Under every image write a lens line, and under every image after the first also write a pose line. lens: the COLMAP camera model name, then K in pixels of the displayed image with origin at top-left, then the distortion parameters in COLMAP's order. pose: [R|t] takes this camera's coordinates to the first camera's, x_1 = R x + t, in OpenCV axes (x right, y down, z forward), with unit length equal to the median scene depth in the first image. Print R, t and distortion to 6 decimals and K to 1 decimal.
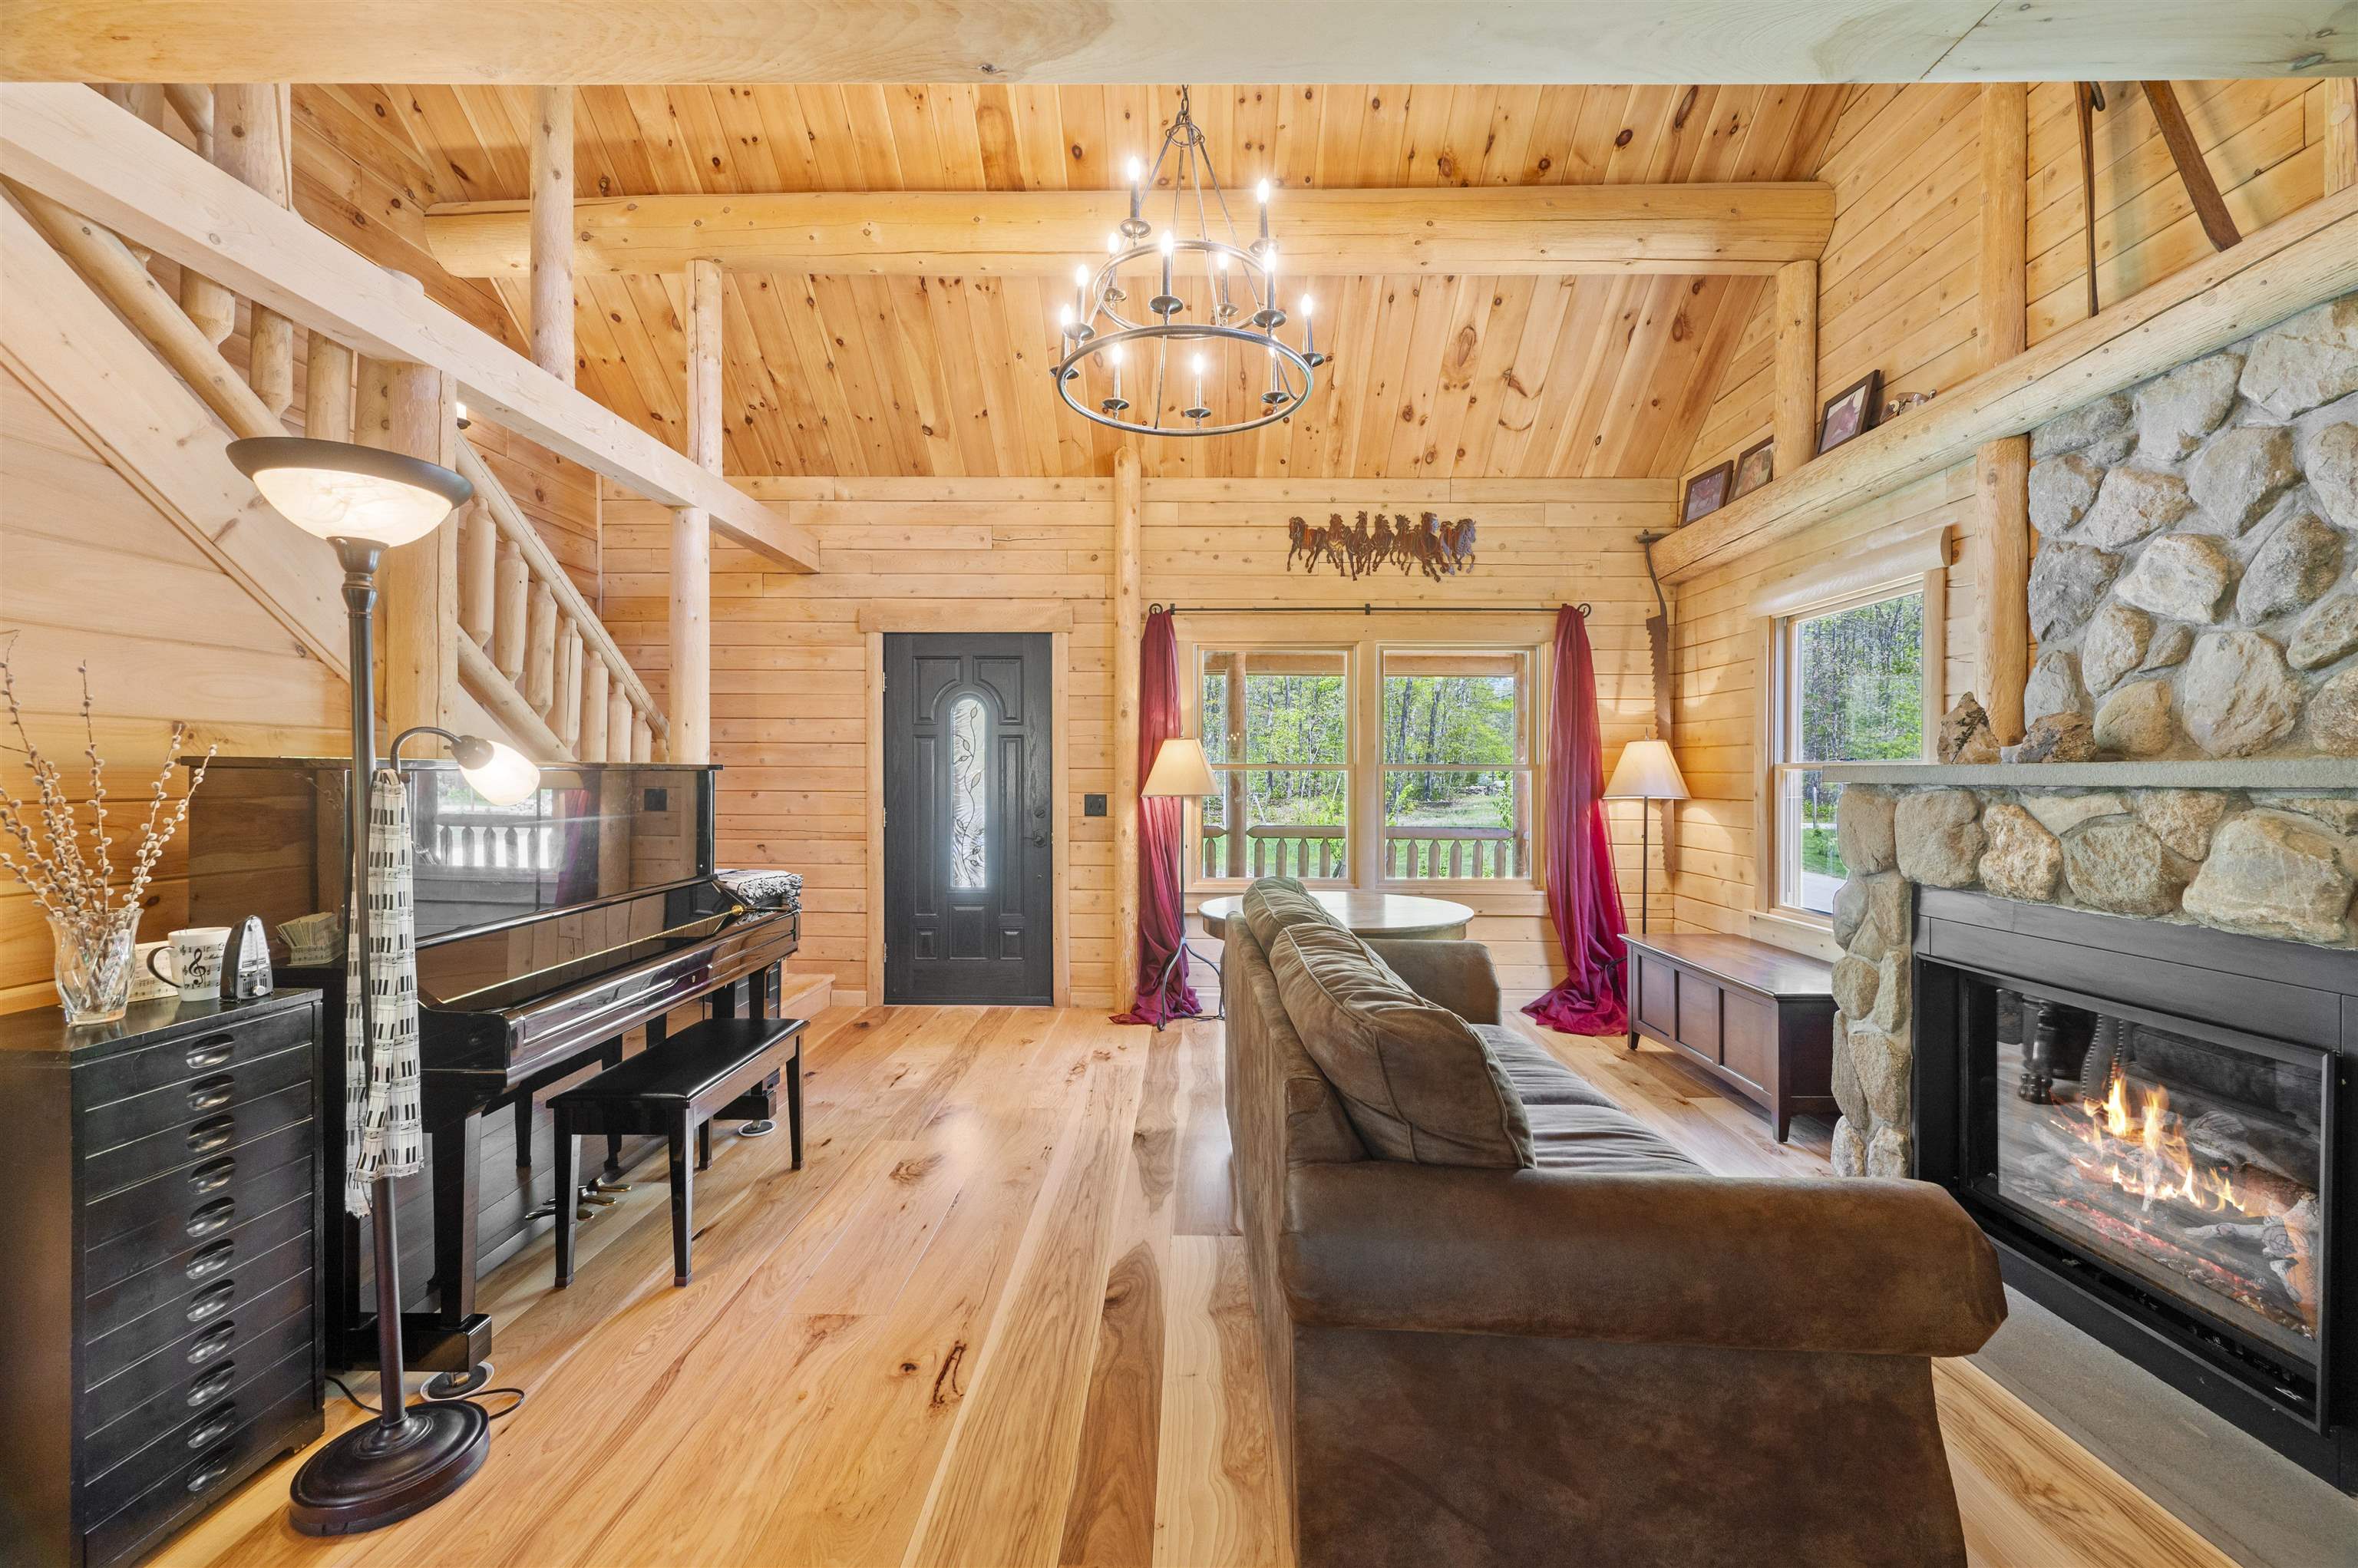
lens RADIAL K [[953.4, 0, 1179.0], [0, 953.4, 784.0], [0, 0, 1]] dist [0.001289, -0.000007]
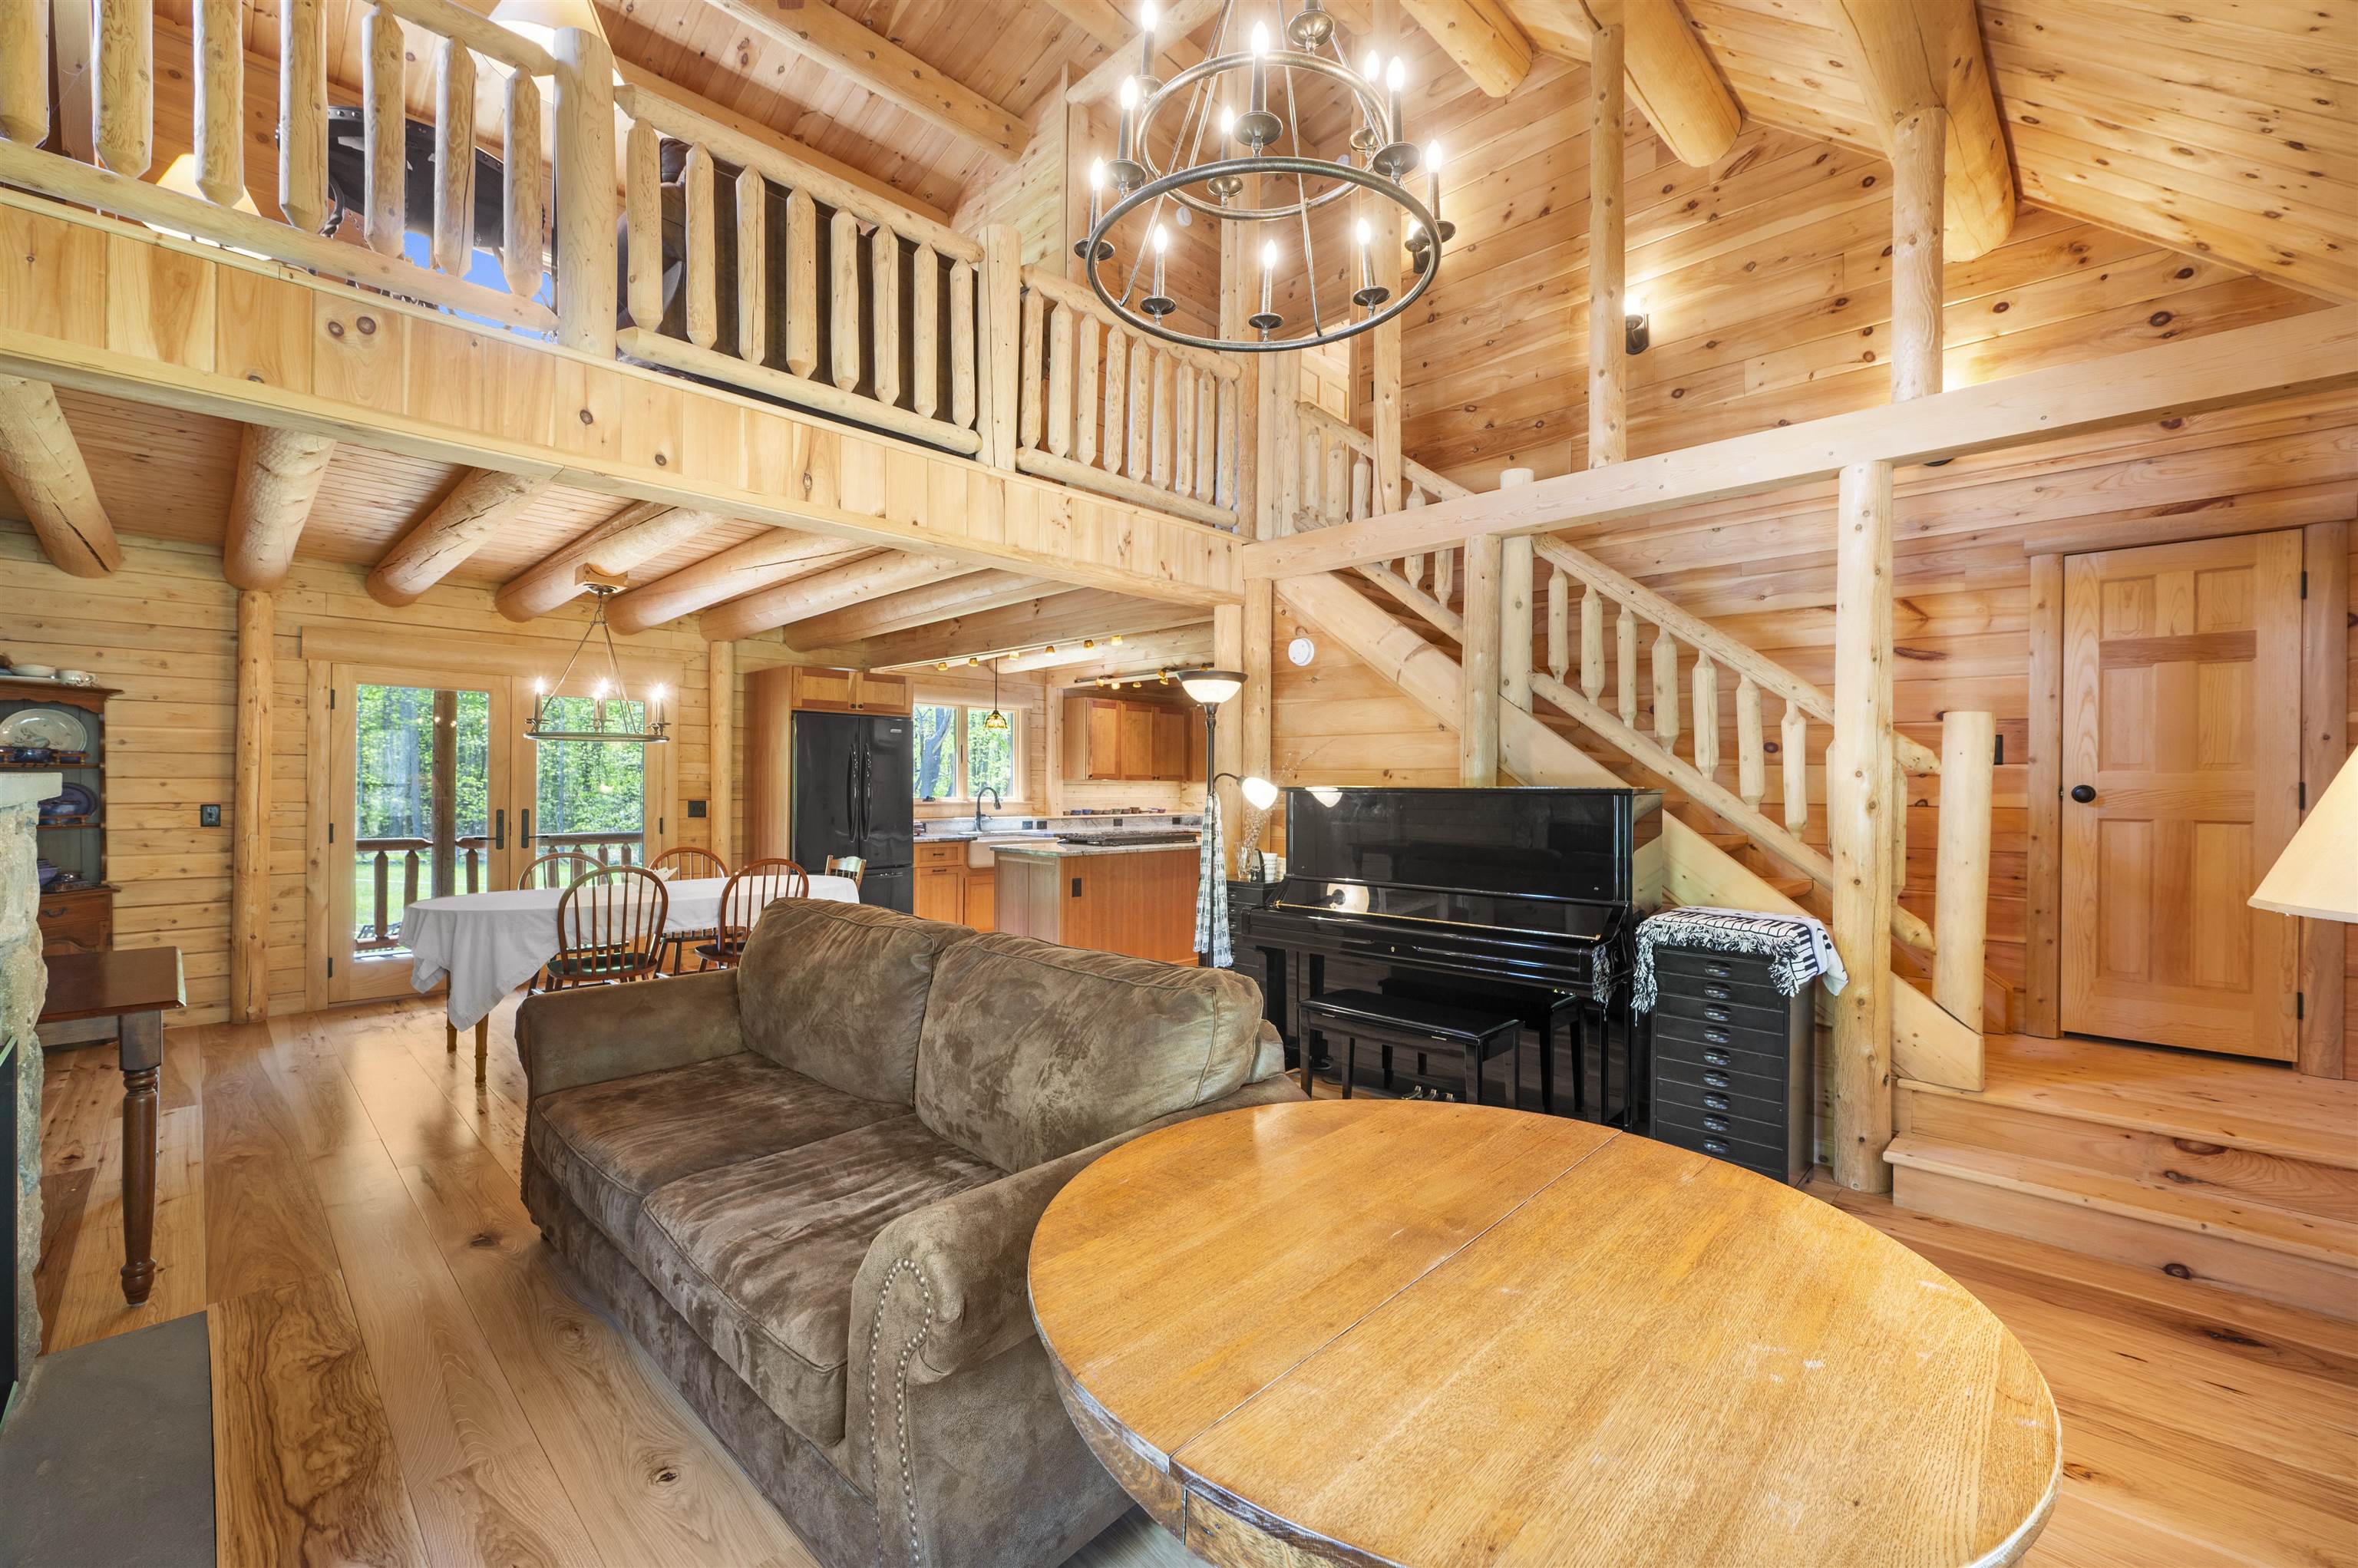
lens RADIAL K [[966.3, 0, 1185.9], [0, 966.3, 789.0], [0, 0, 1]] dist [-0.002430, -0.000527]
pose [[-0.685281, -0.006800, -0.728247, 0.369779], [-0.018057, 0.999808, 0.007656, -0.014083], [0.728055, 0.018397, -0.685272, 0.942275]]
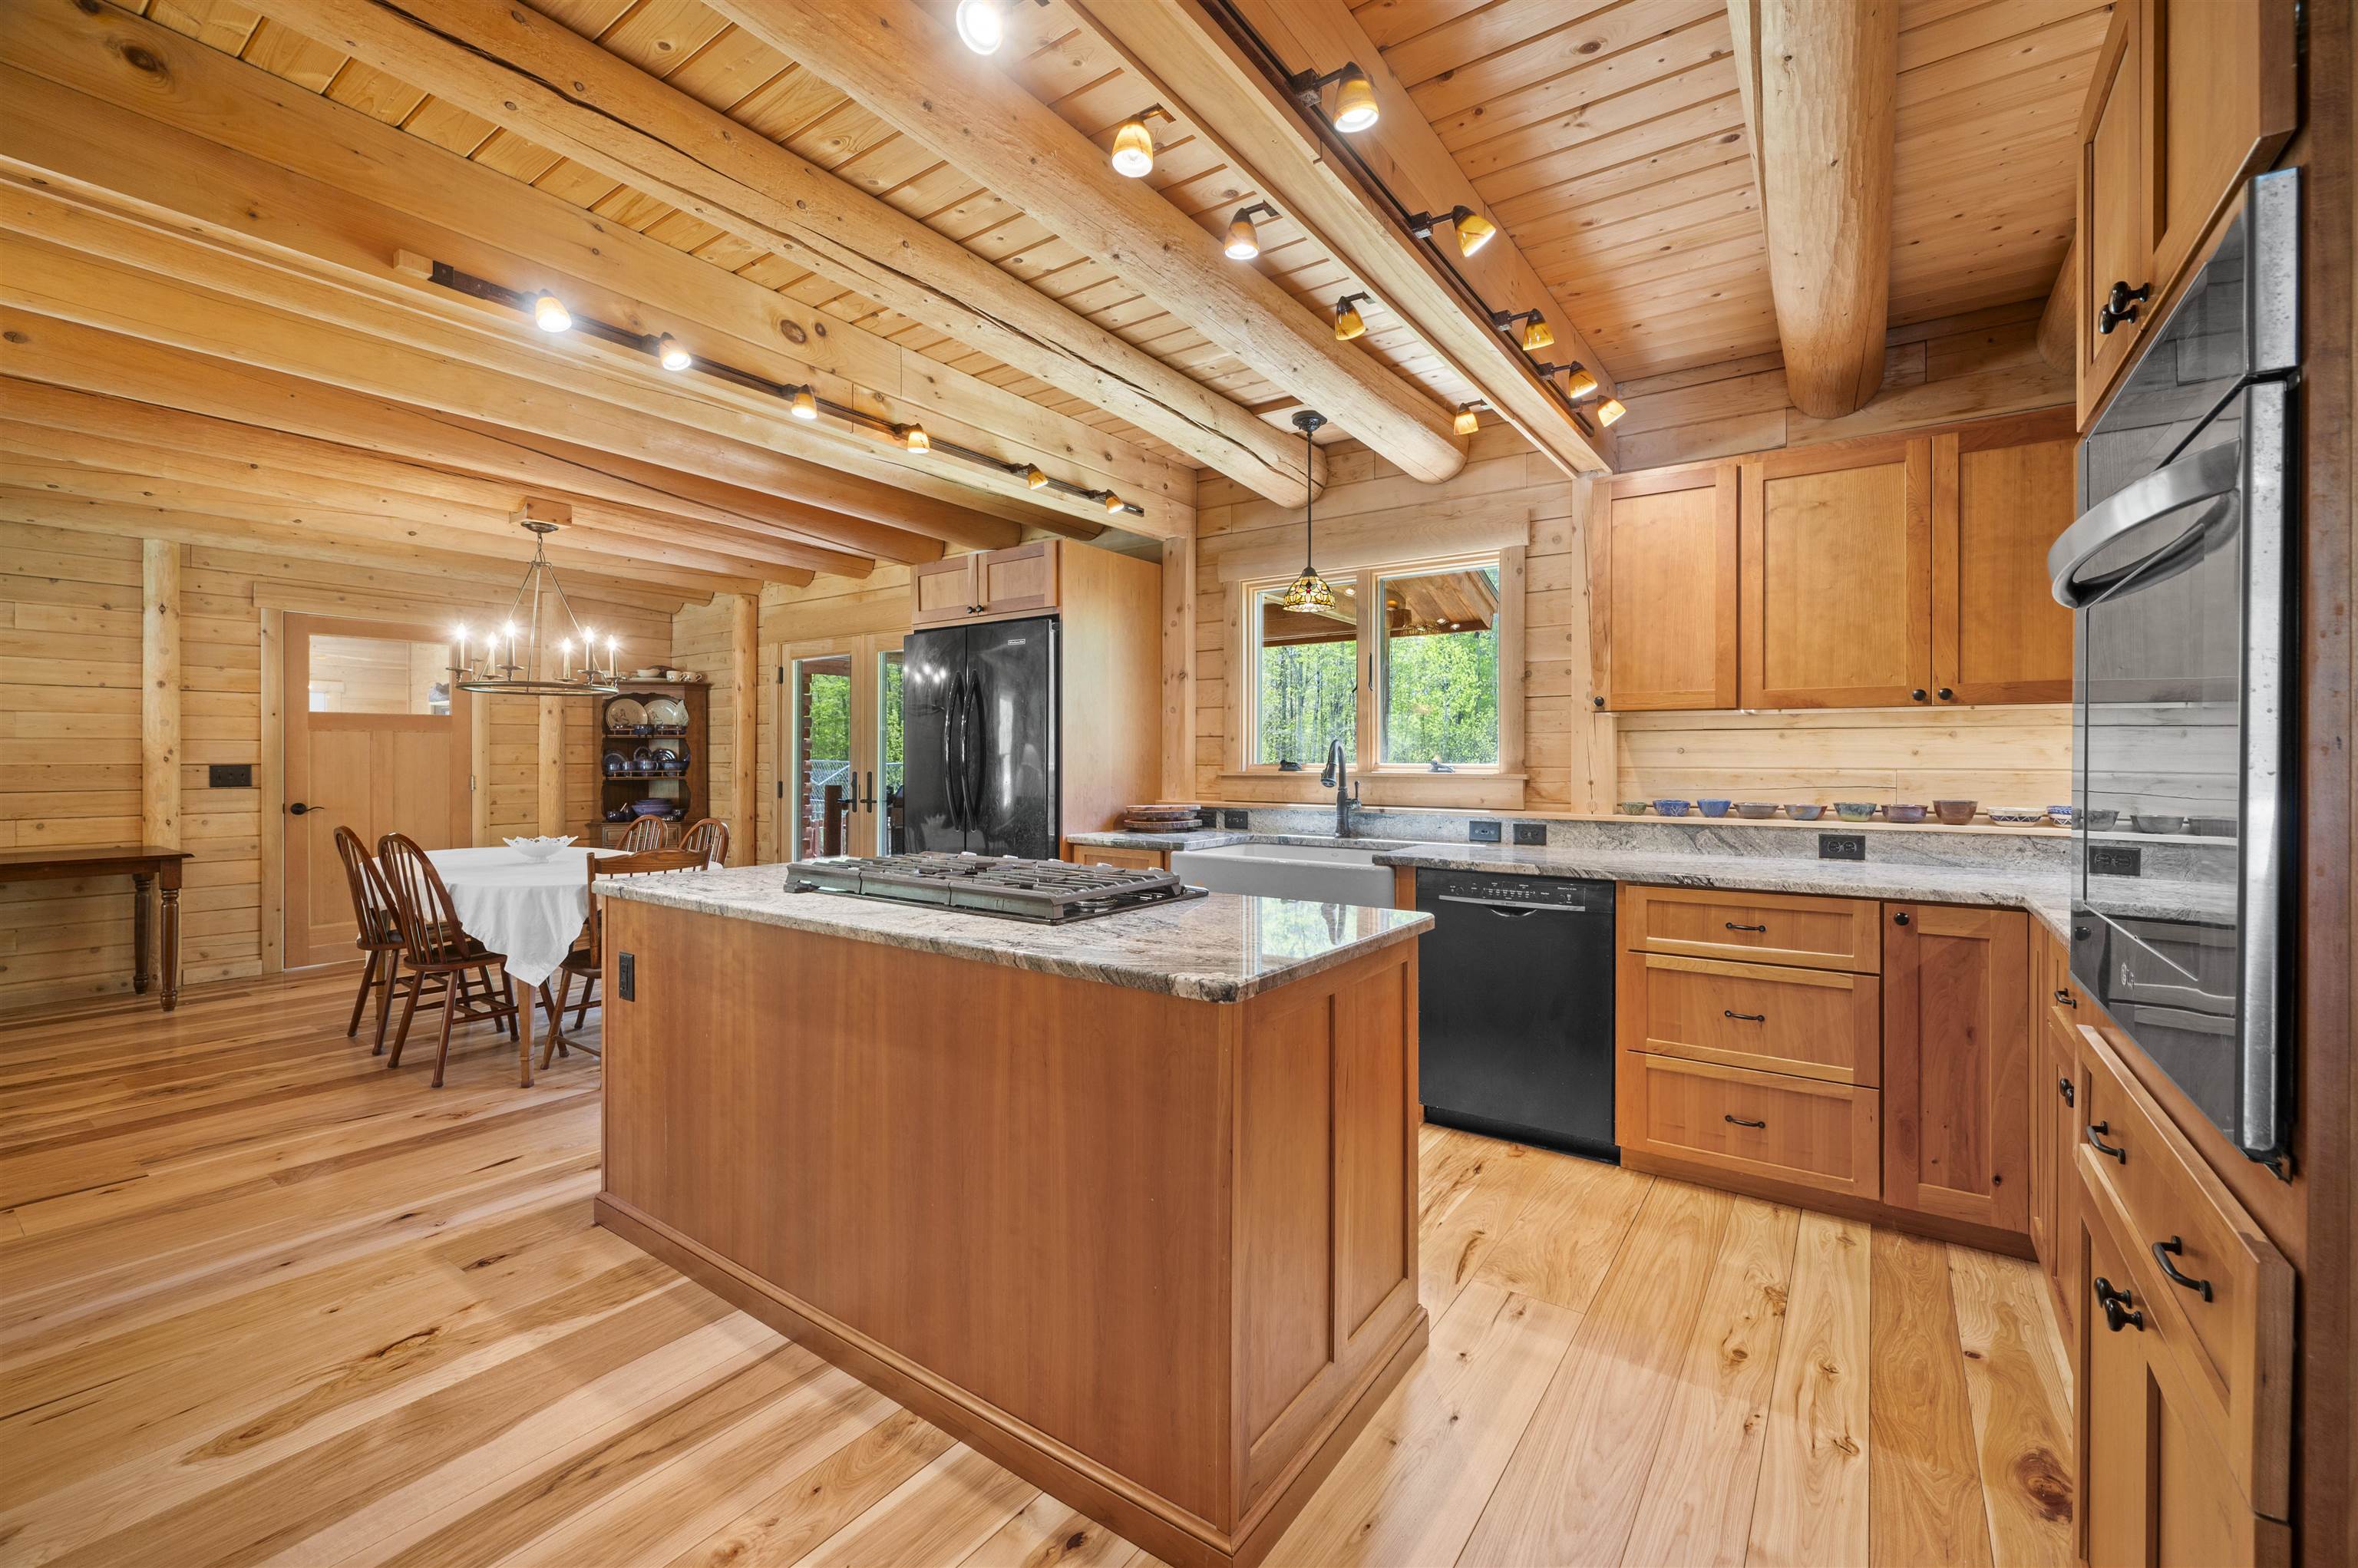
lens RADIAL K [[972.6, 0, 1188.0], [0, 972.6, 760.9], [0, 0, 1]] dist [-0.001851, -0.000066]
pose [[-0.826351, -0.006407, 0.563119, -0.981669], [0.001572, 0.999905, 0.013683, 0.007841], [-0.563153, 0.012192, -0.826263, 0.226082]]
